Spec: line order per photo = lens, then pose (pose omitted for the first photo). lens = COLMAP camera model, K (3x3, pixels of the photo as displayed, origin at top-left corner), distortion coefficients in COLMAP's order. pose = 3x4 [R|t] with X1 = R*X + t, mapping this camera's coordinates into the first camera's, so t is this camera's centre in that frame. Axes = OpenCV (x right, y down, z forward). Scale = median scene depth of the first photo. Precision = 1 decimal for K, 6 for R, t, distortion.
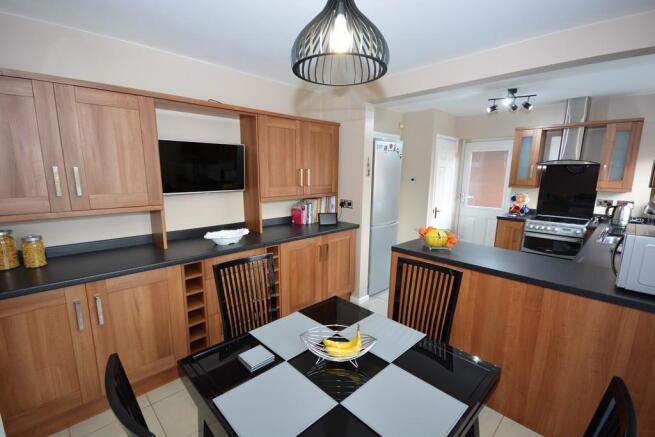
lens RADIAL K [[282.1, 0, 325.7], [0, 282.1, 221.6], [0, 0, 1]] dist [-0.000535, -0.000131]
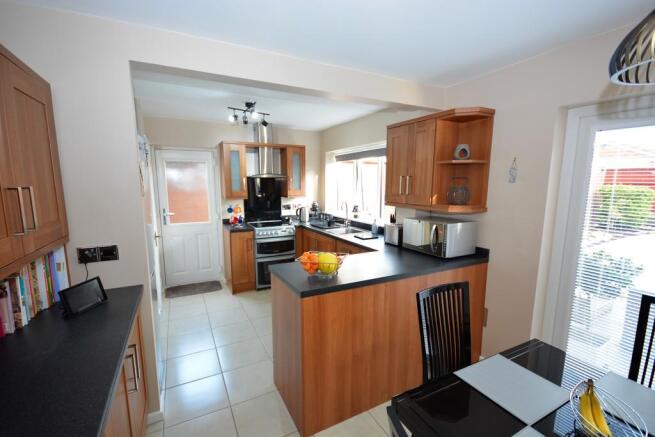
lens RADIAL K [[290.6, 0, 328.4], [0, 290.6, 223.0], [0, 0, 1]] dist [0.004441, 0.000115]
pose [[0.303481, -0.141956, 0.942204, -0.252613], [0.171929, 0.980767, 0.092389, -0.084034], [-0.937198, 0.133954, 0.322051, 0.397231]]
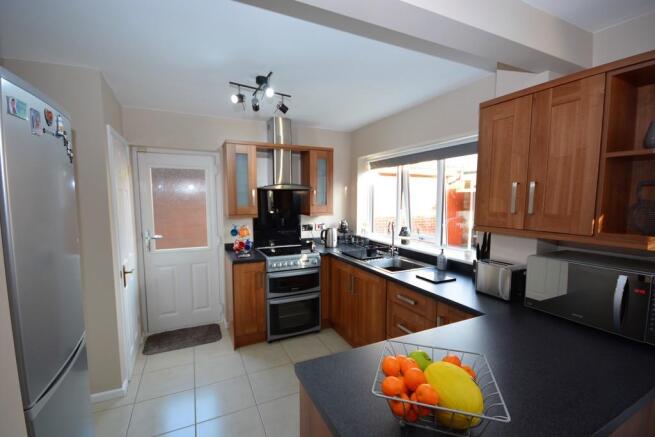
lens RADIAL K [[290.6, 0, 330.7], [0, 290.6, 222.4], [0, 0, 1]] dist [0.004441, 0.000115]
pose [[0.330153, -0.090610, 0.939569, 0.021919], [0.170858, 0.984677, 0.034922, -0.106135], [-0.928335, 0.149003, 0.340575, 0.570372]]
